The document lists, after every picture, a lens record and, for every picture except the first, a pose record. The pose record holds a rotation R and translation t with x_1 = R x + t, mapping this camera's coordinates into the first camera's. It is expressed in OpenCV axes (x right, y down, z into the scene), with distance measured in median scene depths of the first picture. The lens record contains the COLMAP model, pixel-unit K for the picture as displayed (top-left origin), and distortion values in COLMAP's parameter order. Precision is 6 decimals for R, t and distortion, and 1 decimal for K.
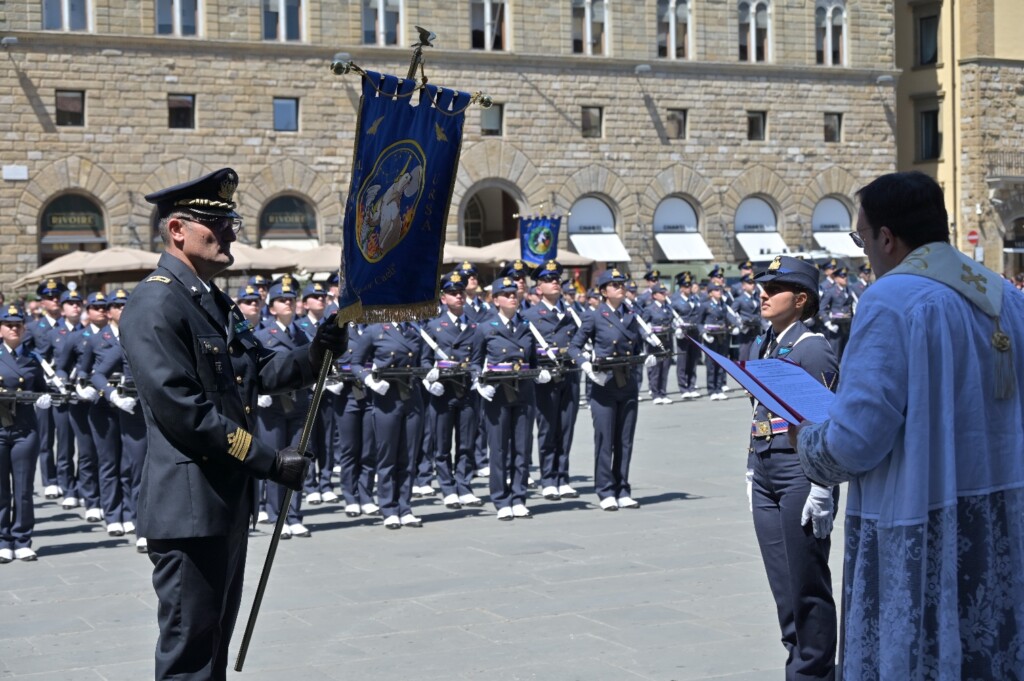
lens RADIAL K [[1837.8, 0, 503.8], [0, 1837.8, 335.9], [0, 0, 1]] dist [0.007517, 0.000000]
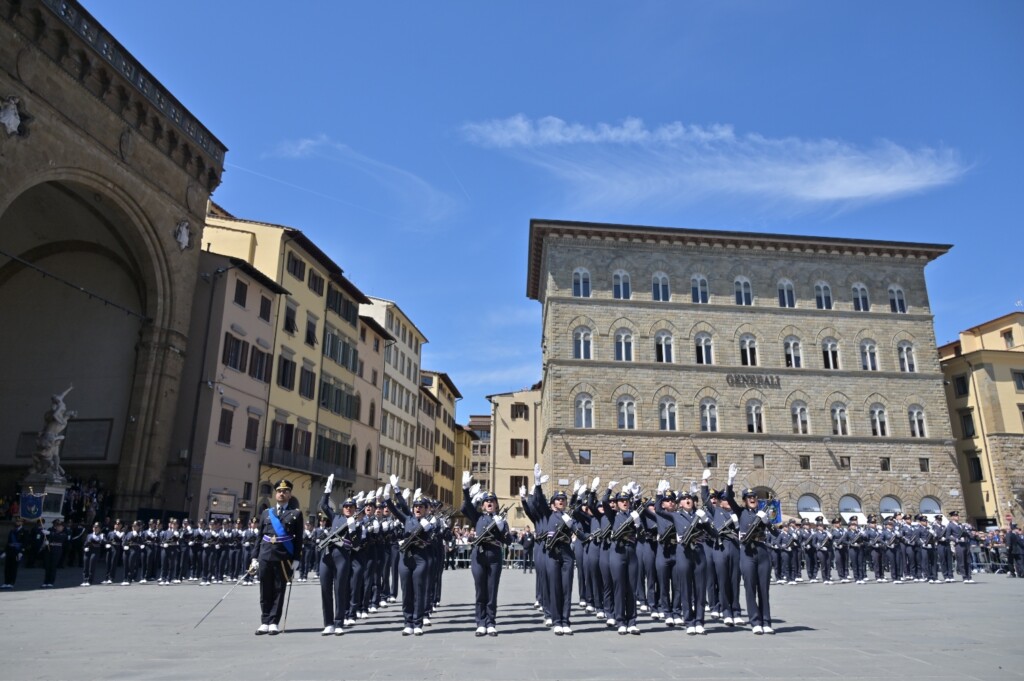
lens RADIAL K [[671.3, 0, 510.4], [0, 671.3, 340.1], [0, 0, 1]] dist [-0.008550, 0.001941]
pose [[0.929463, -0.072806, -0.361659, 0.020407], [-0.042195, 0.952920, -0.300273, 0.007419], [0.366494, 0.294353, 0.882632, 0.069043]]
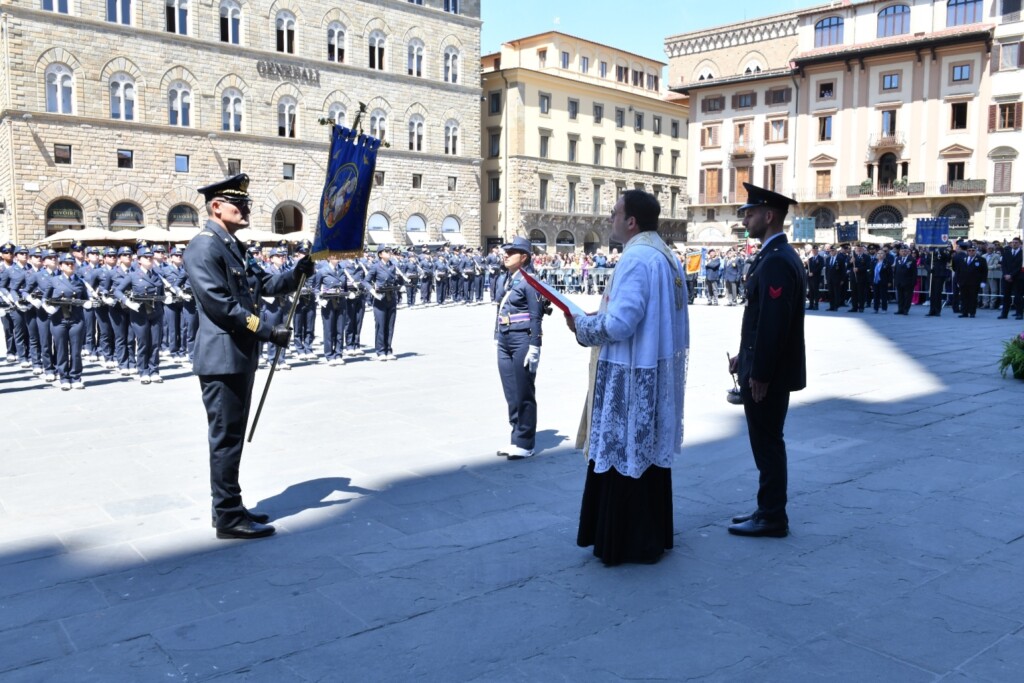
lens RADIAL K [[851.2, 0, 518.7], [0, 851.2, 346.2], [0, 0, 1]] dist [-0.014476, -0.004479]
pose [[0.964180, -0.000422, 0.265247, -0.011252], [-0.019808, 0.997092, 0.073588, 0.001193], [-0.264507, -0.076206, 0.961368, 0.010111]]
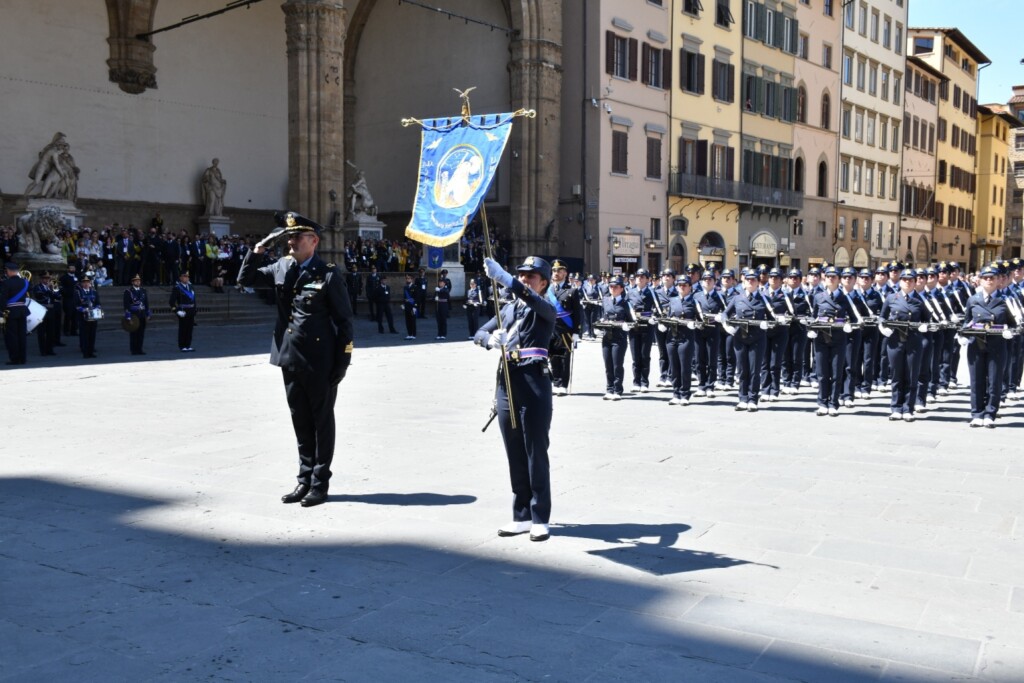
lens RADIAL K [[948.5, 0, 516.6], [0, 948.5, 339.3], [0, 0, 1]] dist [0.015111, 0.000000]
pose [[0.596270, 0.085123, -0.798258, 0.089134], [-0.042384, 0.996314, 0.074583, -0.003212], [0.801664, -0.010638, 0.597680, 0.051683]]
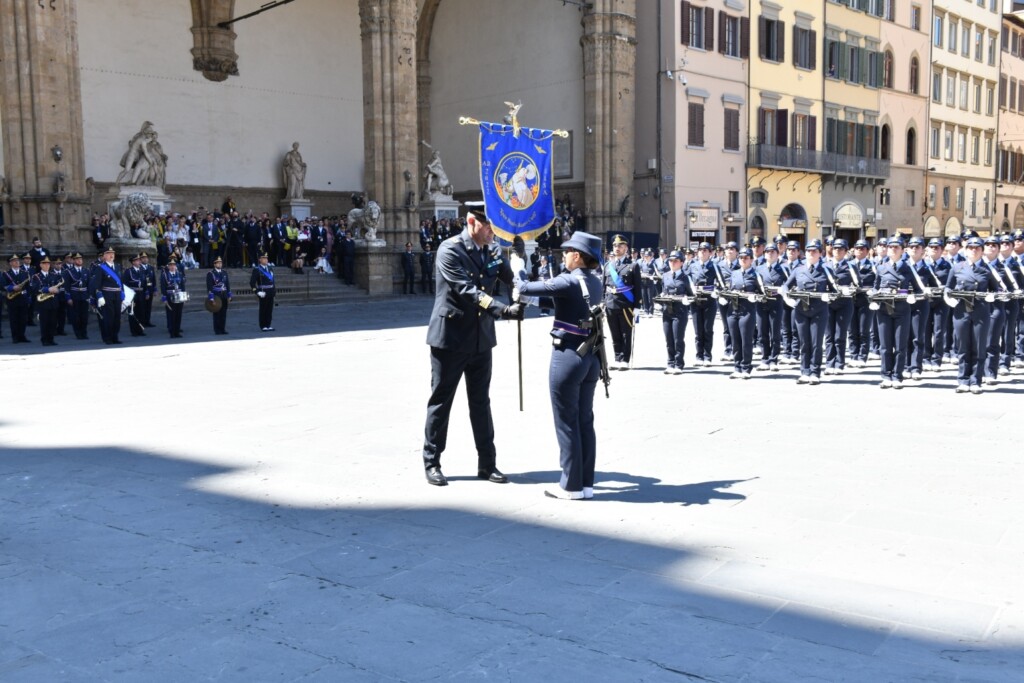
lens RADIAL K [[948.5, 0, 515.8], [0, 948.5, 341.1], [0, 0, 1]] dist [0.015111, 0.000000]
pose [[0.525908, 0.100330, -0.844603, 0.093969], [-0.024366, 0.994388, 0.102951, -0.003133], [0.850193, -0.033563, 0.525401, 0.054129]]
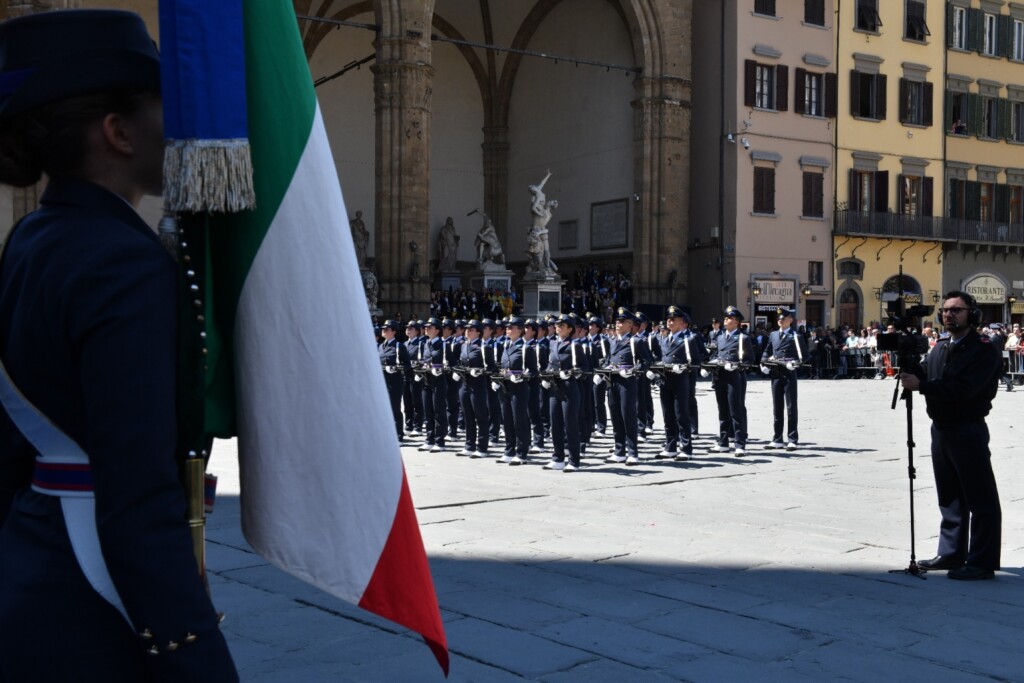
lens RADIAL K [[1063.3, 0, 510.4], [0, 1063.3, 338.3], [0, 0, 1]] dist [0.051093, 0.000000]
pose [[0.329759, 0.043913, -0.943043, 0.204391], [-0.039661, 0.998680, 0.032635, -0.010053], [0.943232, 0.026641, 0.331065, 0.152912]]
